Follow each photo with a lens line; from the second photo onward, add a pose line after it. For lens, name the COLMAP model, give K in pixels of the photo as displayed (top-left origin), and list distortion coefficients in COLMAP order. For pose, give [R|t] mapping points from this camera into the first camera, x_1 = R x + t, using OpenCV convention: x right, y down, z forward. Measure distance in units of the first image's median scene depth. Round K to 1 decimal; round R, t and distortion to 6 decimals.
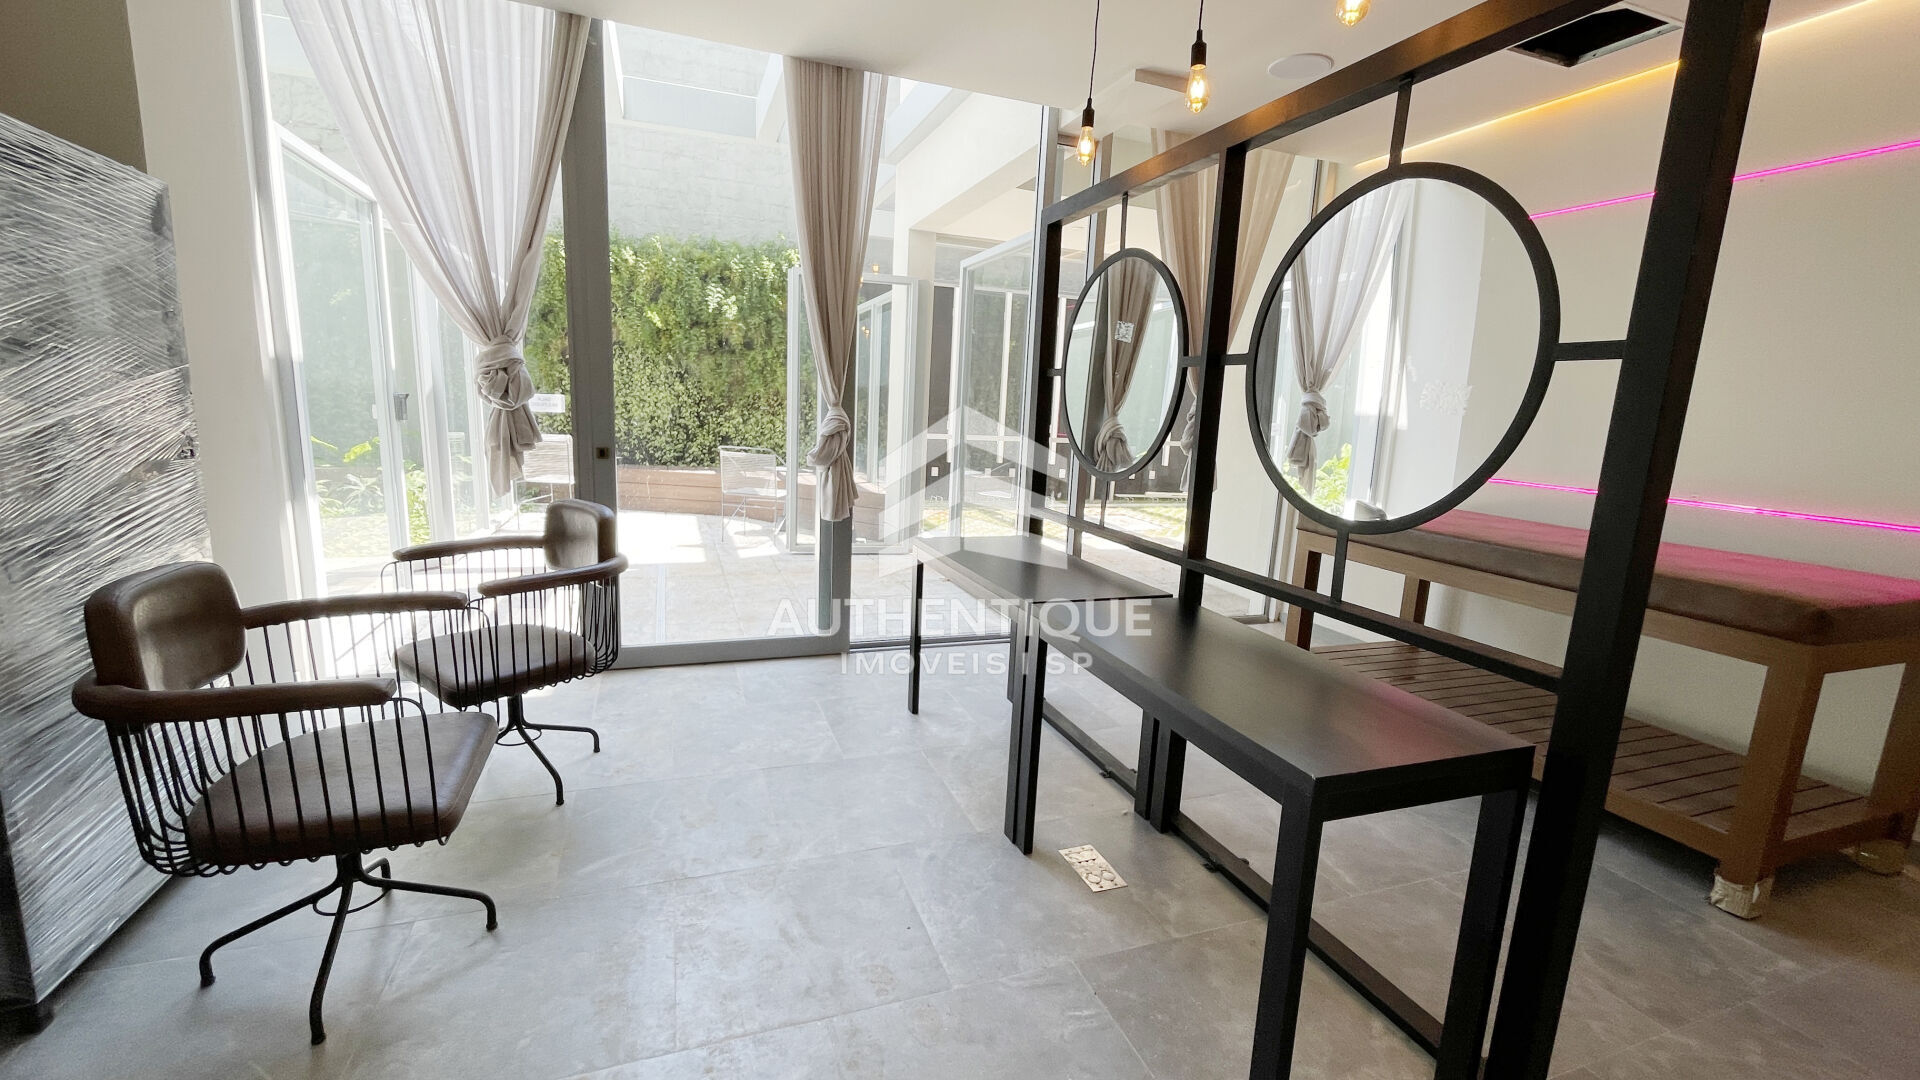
lens RADIAL K [[783.9, 0, 957.9], [0, 783.9, 546.9], [0, 0, 1]] dist [-0.000449, -0.000202]
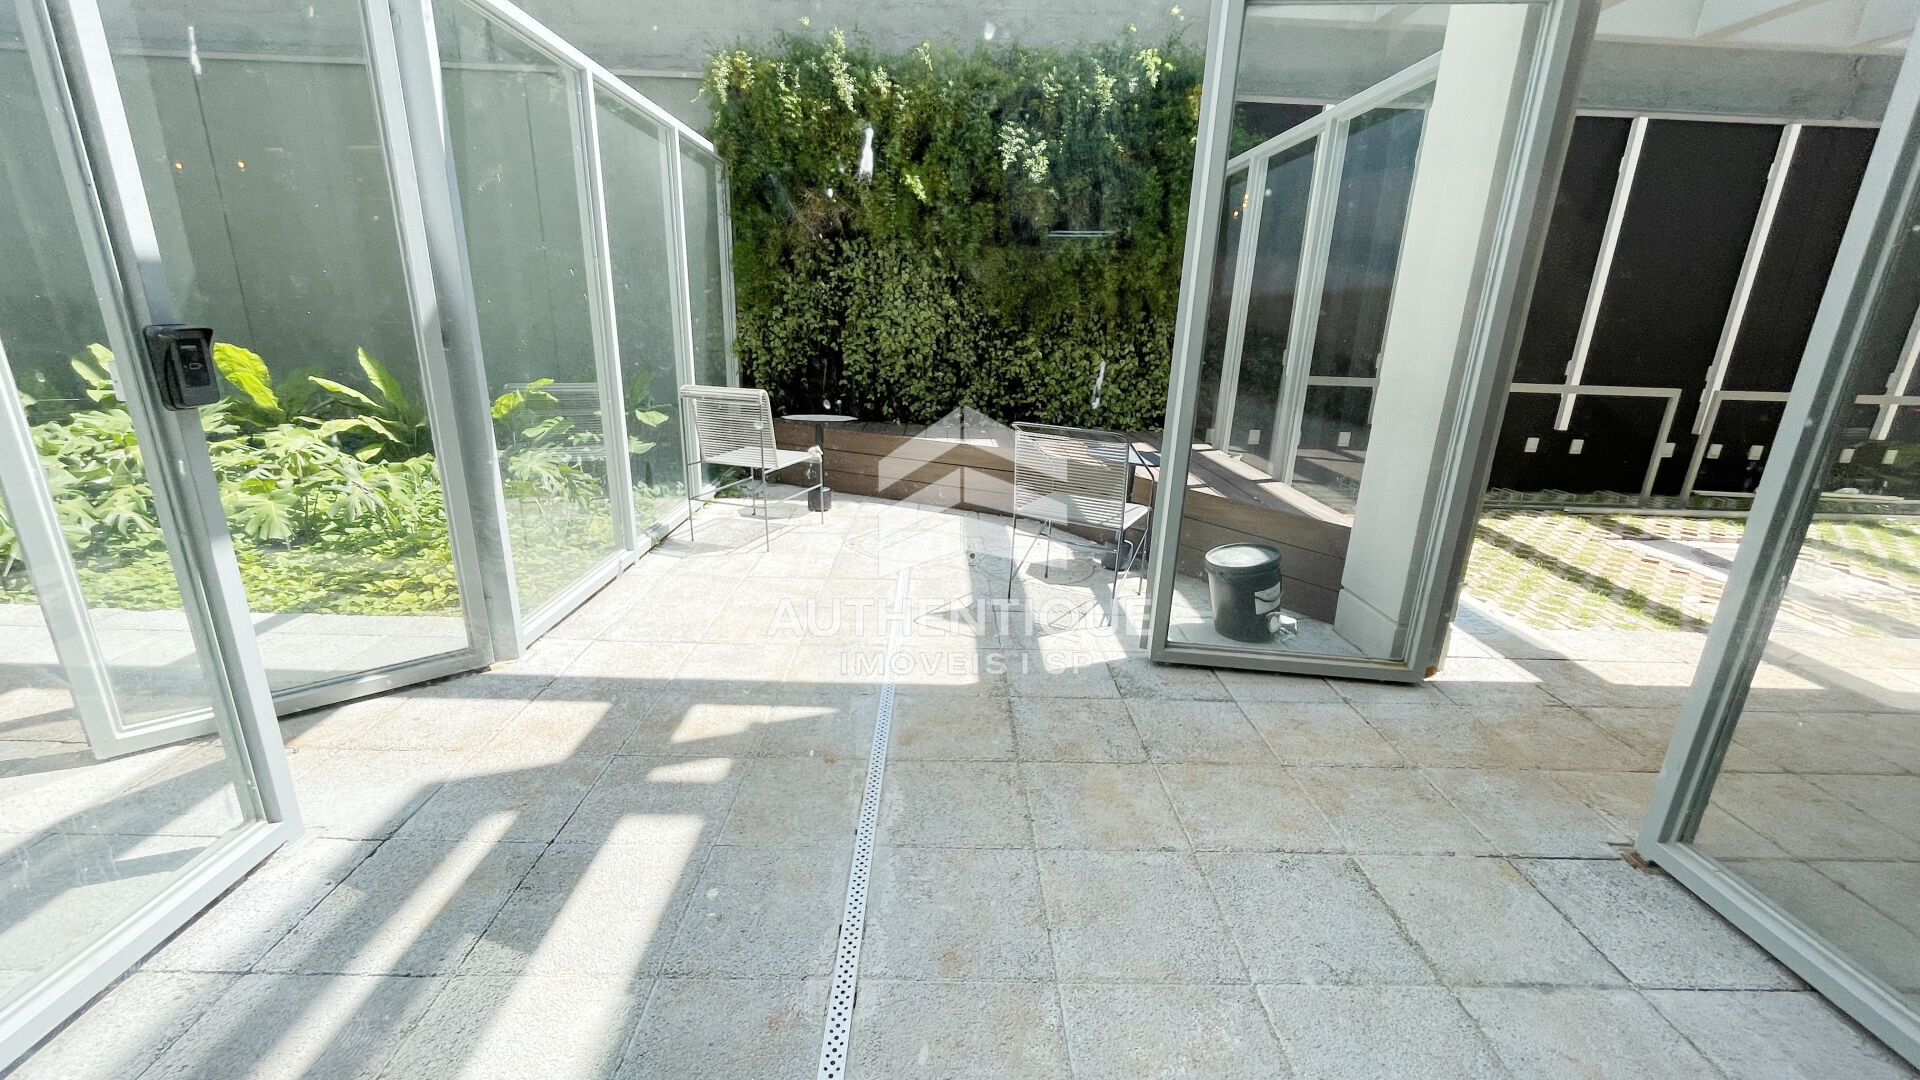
lens RADIAL K [[783.9, 0, 955.4], [0, 783.9, 546.3], [0, 0, 1]] dist [-0.000449, -0.000202]
pose [[0.943577, 0.081237, -0.321033, -0.132619], [-0.049469, 0.993144, 0.105916, -0.075420], [0.327436, -0.084058, 0.941127, 0.391902]]
